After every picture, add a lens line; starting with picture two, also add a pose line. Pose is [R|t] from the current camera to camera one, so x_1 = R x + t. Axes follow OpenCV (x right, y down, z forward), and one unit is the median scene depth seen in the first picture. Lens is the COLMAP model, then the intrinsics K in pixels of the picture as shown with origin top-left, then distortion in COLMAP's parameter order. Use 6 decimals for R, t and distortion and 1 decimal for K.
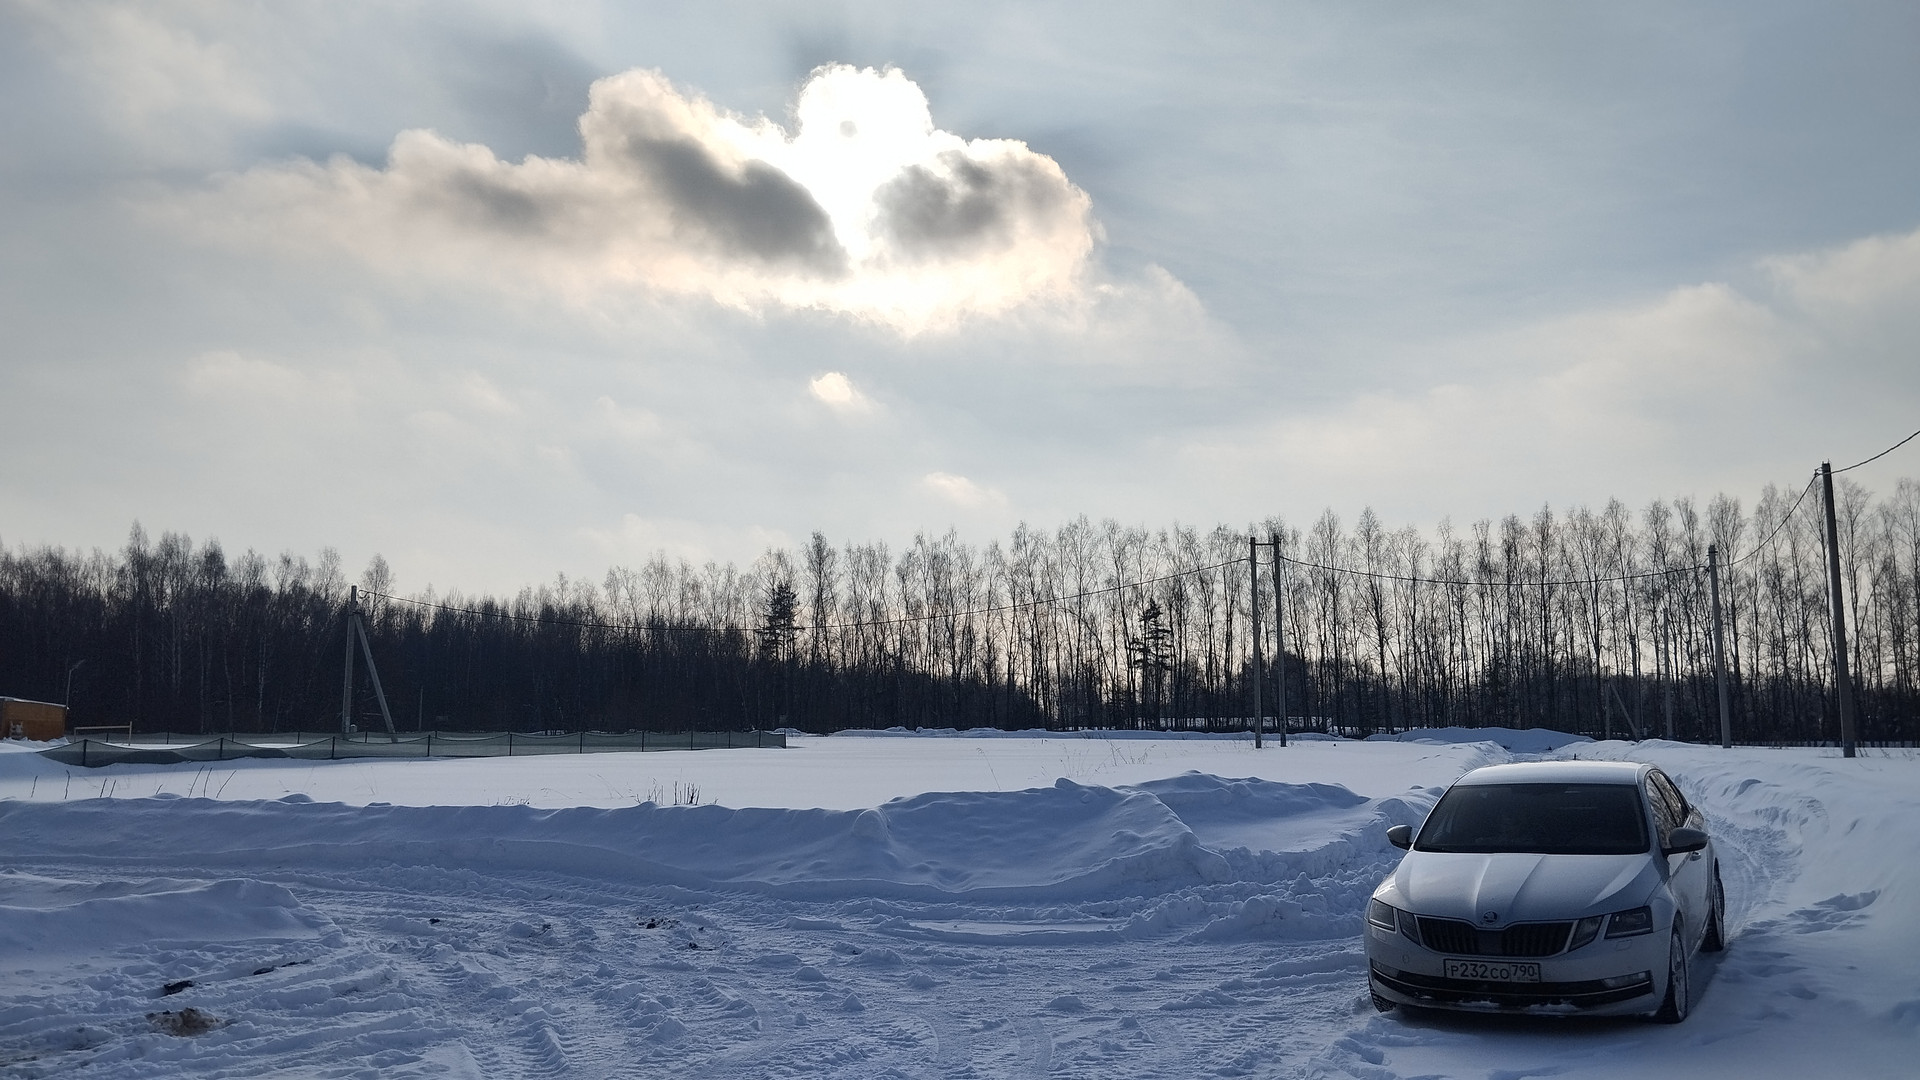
lens RADIAL K [[1693.6, 0, 960.0], [0, 1693.6, 540.0], [0, 0, 1]] dist [0.070906, -0.154091]
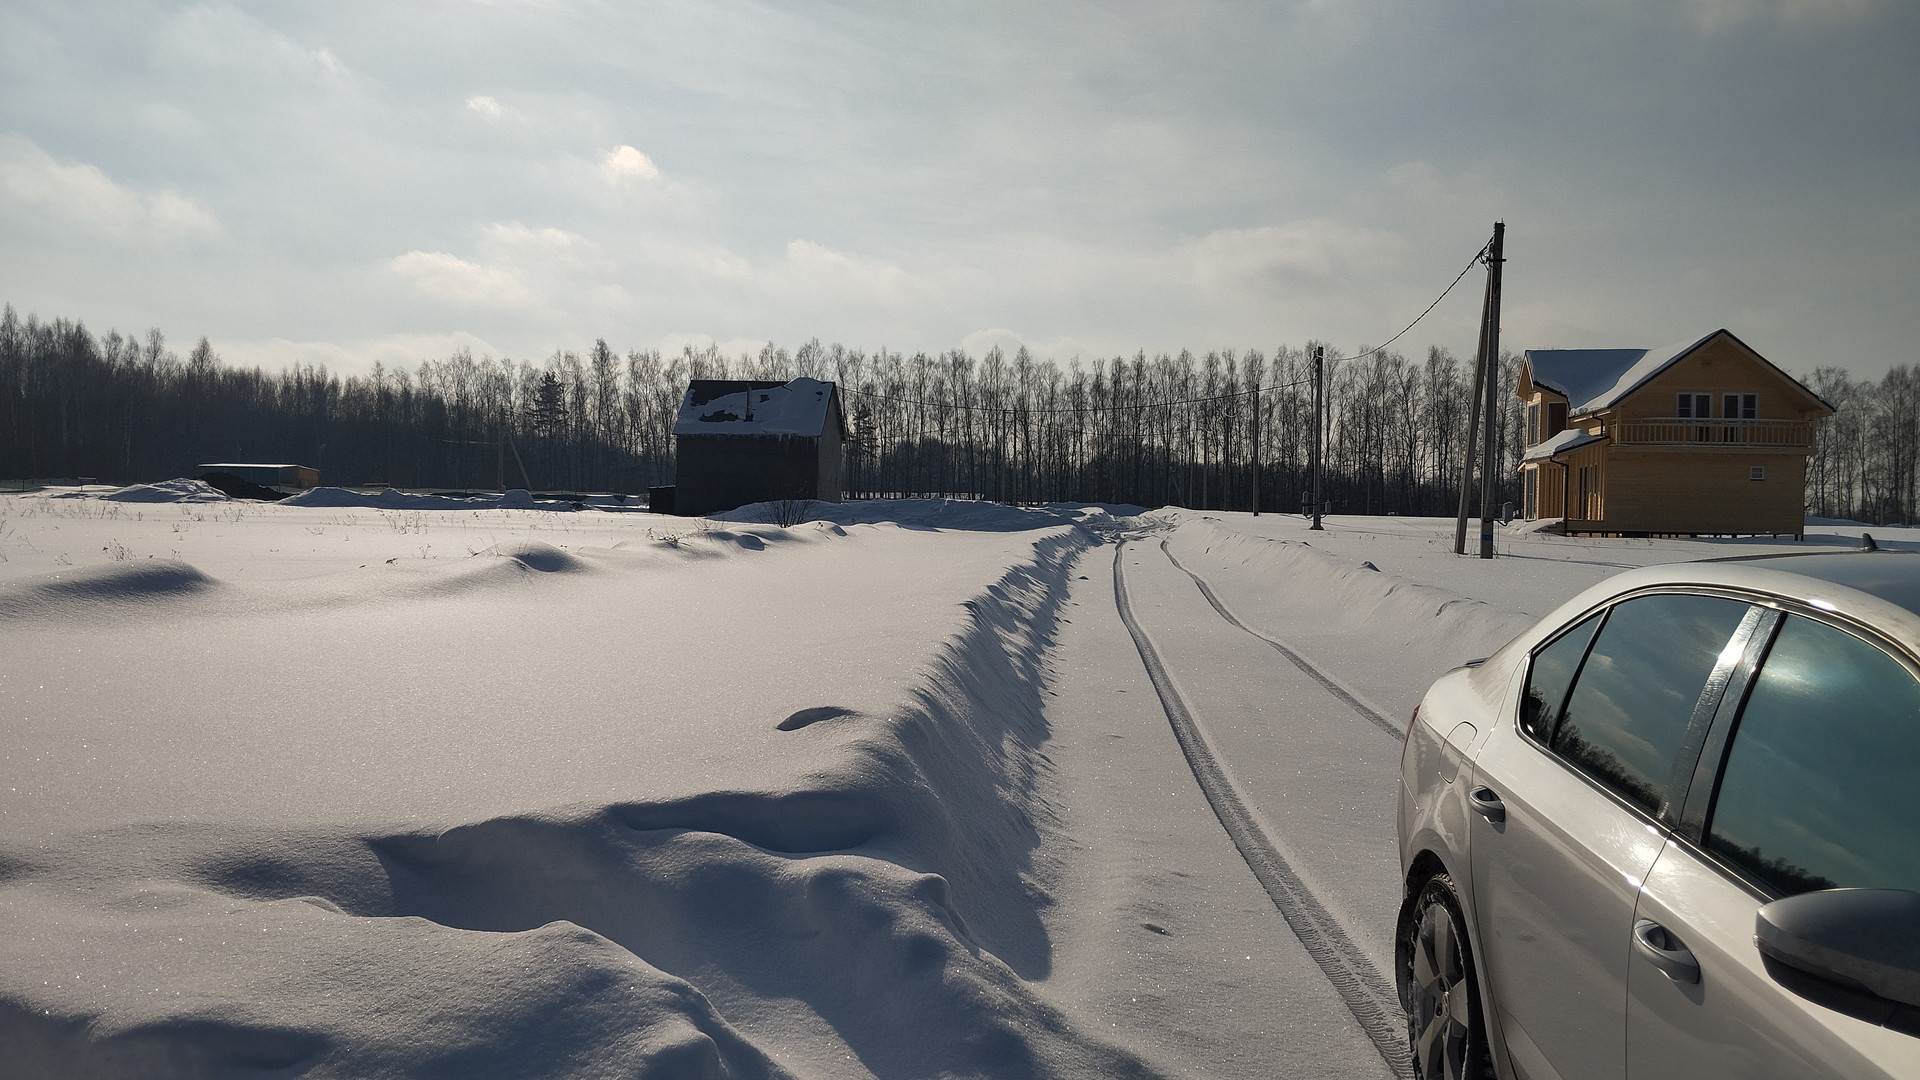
lens RADIAL K [[1693.6, 0, 960.0], [0, 1693.6, 540.0], [0, 0, 1]] dist [0.070906, -0.154091]
pose [[0.974347, 0.016222, 0.224465, -0.125975], [-0.046263, 0.990535, 0.129231, -0.039224], [-0.220244, -0.136301, 0.965875, -0.376220]]
